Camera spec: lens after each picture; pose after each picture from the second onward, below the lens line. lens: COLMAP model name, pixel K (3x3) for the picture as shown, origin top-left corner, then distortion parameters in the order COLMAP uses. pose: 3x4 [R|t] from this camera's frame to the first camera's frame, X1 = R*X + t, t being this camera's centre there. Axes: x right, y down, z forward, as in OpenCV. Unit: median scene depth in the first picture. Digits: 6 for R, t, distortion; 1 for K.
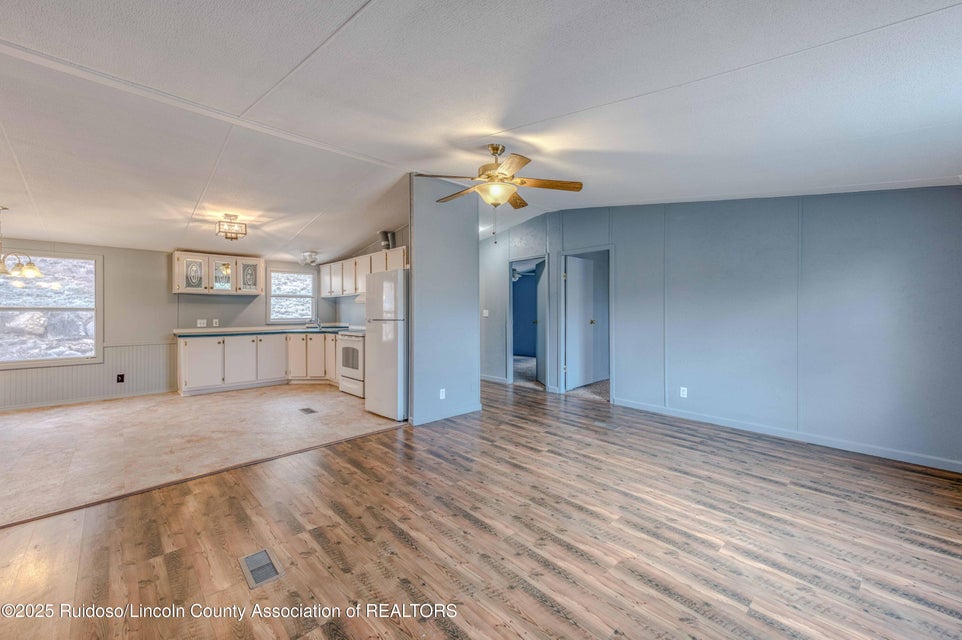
lens RADIAL K [[379.3, 0, 480.4], [0, 379.3, 314.2], [0, 0, 1]] dist [0.027404, 0.000188]
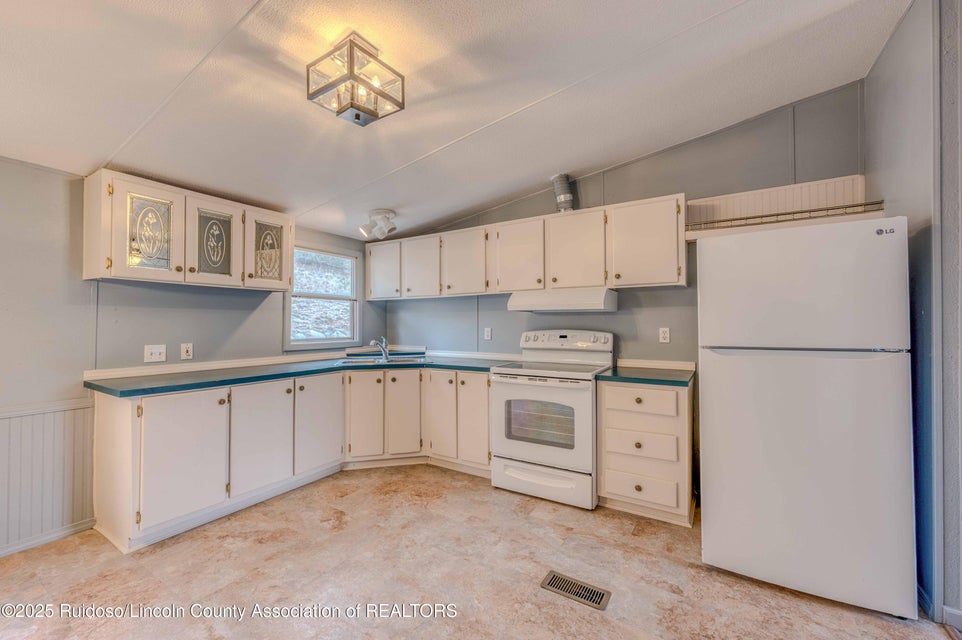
lens RADIAL K [[385.3, 0, 481.0], [0, 385.3, 320.0], [0, 0, 1]] dist [0.002576, 0.000306]
pose [[0.965446, 0.005665, 0.260541, -0.478534], [-0.001039, 0.999839, -0.017888, -0.005779], [-0.260601, 0.016999, 0.965297, 0.484501]]
